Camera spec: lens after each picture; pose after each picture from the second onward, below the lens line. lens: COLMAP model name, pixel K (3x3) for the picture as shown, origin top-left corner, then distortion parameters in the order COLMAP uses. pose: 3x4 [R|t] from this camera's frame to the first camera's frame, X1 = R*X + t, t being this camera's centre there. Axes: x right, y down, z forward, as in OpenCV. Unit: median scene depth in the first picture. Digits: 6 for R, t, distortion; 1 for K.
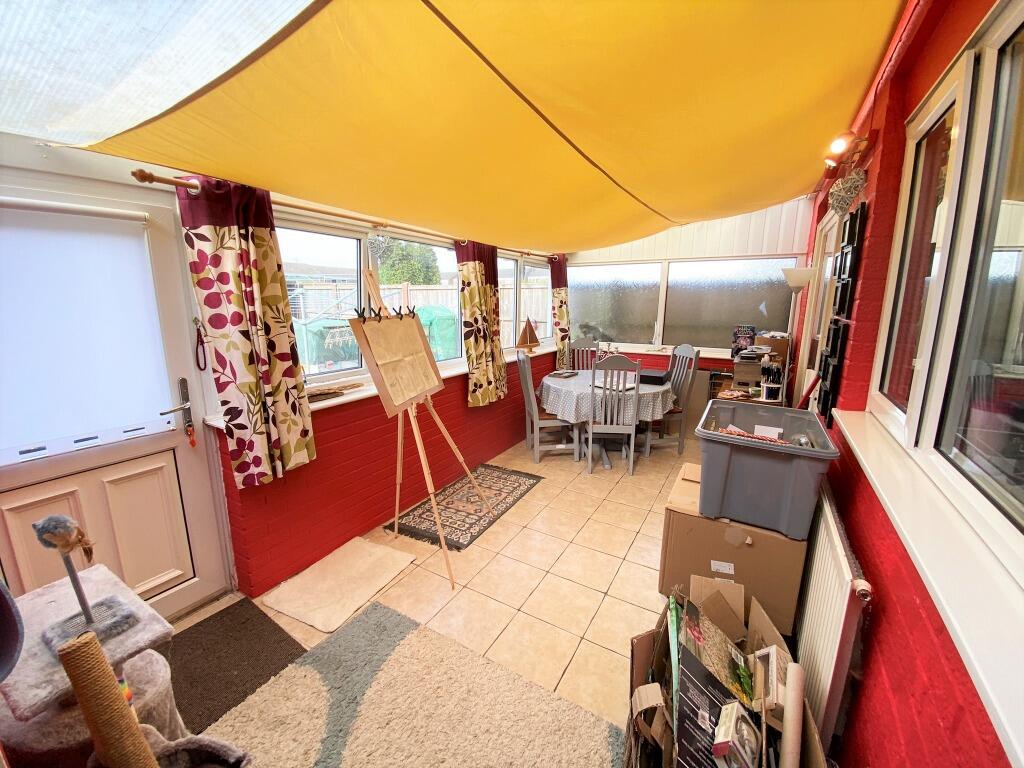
lens RADIAL K [[420.3, 0, 511.0], [0, 420.3, 380.7], [0, 0, 1]] dist [-0.000423, -0.000055]
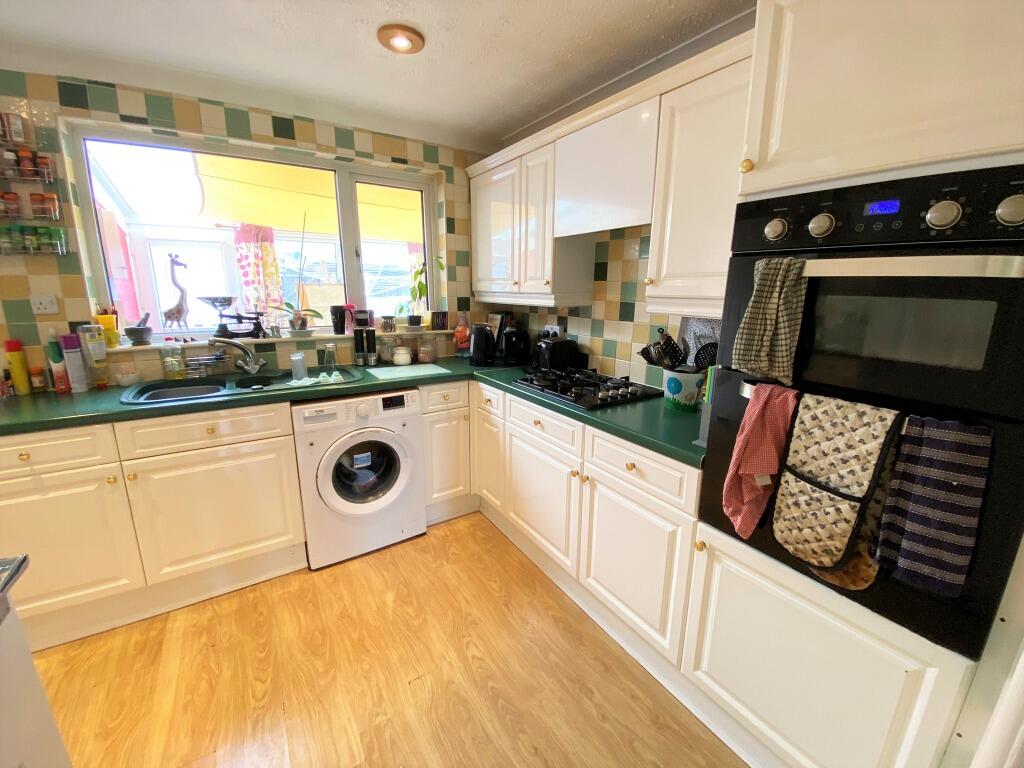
lens RADIAL K [[420.3, 0, 512.3], [0, 420.3, 382.3], [0, 0, 1]] dist [-0.000423, -0.000055]
pose [[0.900651, 0.108002, -0.420908, 1.711611], [-0.091676, 0.994045, 0.058899, 0.138379], [0.424763, -0.014460, 0.905189, -0.521405]]
